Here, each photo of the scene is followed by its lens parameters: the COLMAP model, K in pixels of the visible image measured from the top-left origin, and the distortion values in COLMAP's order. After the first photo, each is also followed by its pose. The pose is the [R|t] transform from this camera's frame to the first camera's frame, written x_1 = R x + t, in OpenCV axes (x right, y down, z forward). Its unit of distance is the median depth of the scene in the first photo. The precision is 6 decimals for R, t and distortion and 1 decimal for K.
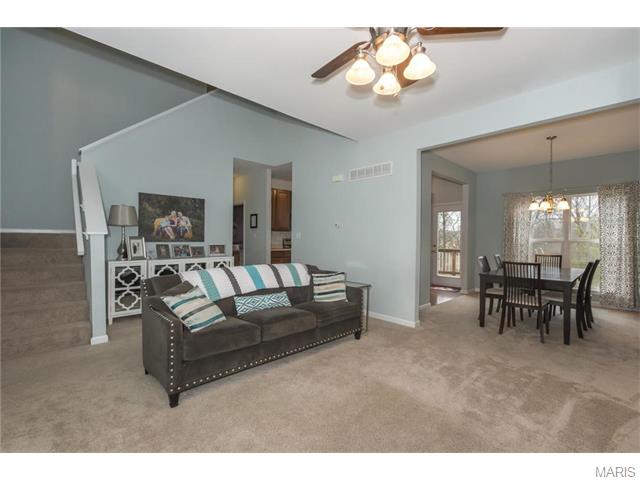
lens RADIAL K [[292.2, 0, 307.9], [0, 292.2, 242.8], [0, 0, 1]] dist [0.000186, -0.000325]
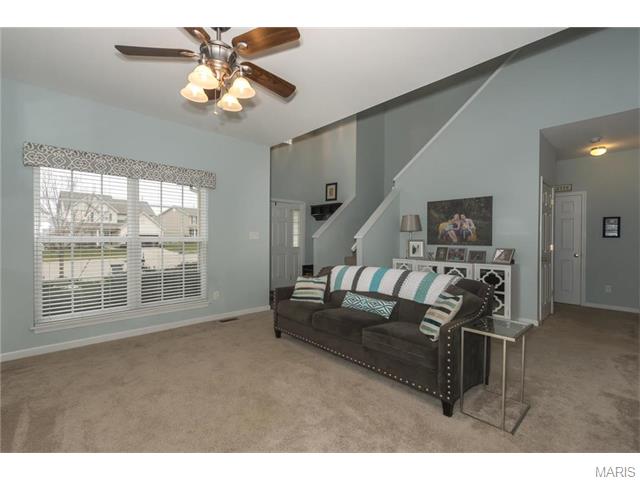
lens RADIAL K [[292.2, 0, 322.4], [0, 292.2, 241.0], [0, 0, 1]] dist [0.000186, -0.000325]
pose [[-0.000413, -0.003798, -0.999993, 0.545513], [-0.023675, 0.999713, -0.003788, -0.002674], [0.999720, 0.023673, -0.000503, 0.547948]]
